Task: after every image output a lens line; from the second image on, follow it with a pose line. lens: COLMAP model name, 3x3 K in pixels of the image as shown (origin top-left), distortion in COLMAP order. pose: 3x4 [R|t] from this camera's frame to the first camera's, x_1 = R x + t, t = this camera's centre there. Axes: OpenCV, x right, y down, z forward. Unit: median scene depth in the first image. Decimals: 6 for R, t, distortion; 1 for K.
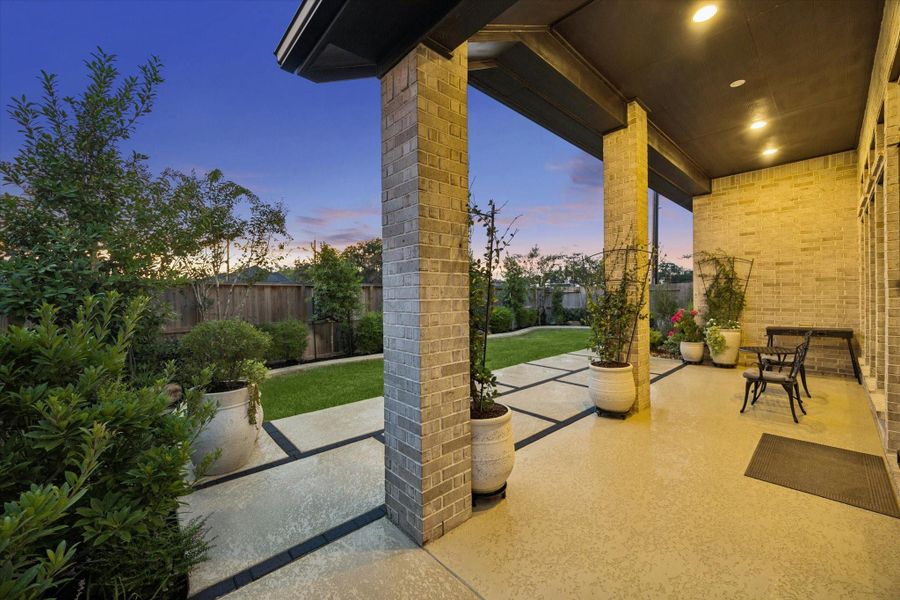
lens RADIAL K [[351.3, 0, 454.9], [0, 351.3, 293.9], [0, 0, 1]] dist [-0.008682, 0.003020]
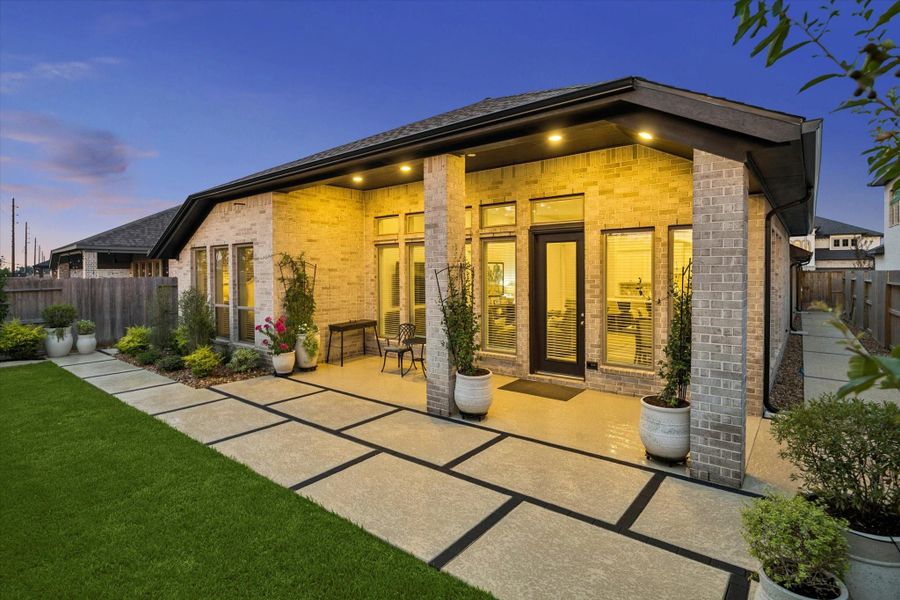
lens RADIAL K [[455.8, 0, 430.3], [0, 455.8, 280.5], [0, 0, 1]] dist [-0.009588, 0.000370]
pose [[-0.124567, -0.011634, 0.992143, -0.625363], [0.004416, 0.999915, 0.012279, -0.068548], [-0.992201, 0.005911, -0.124505, 0.860863]]
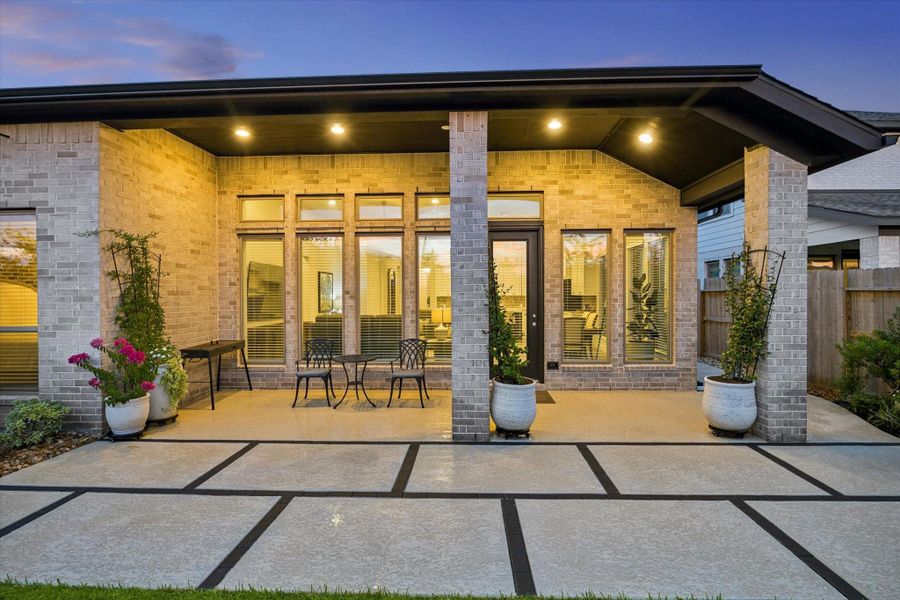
lens RADIAL K [[455.8, 0, 449.9], [0, 455.8, 301.5], [0, 0, 1]] dist [-0.009588, 0.000370]
pose [[-0.700462, -0.000248, 0.713690, -0.194232], [0.006496, 0.999956, 0.006724, -0.010747], [-0.713661, 0.009346, -0.700429, 1.275401]]
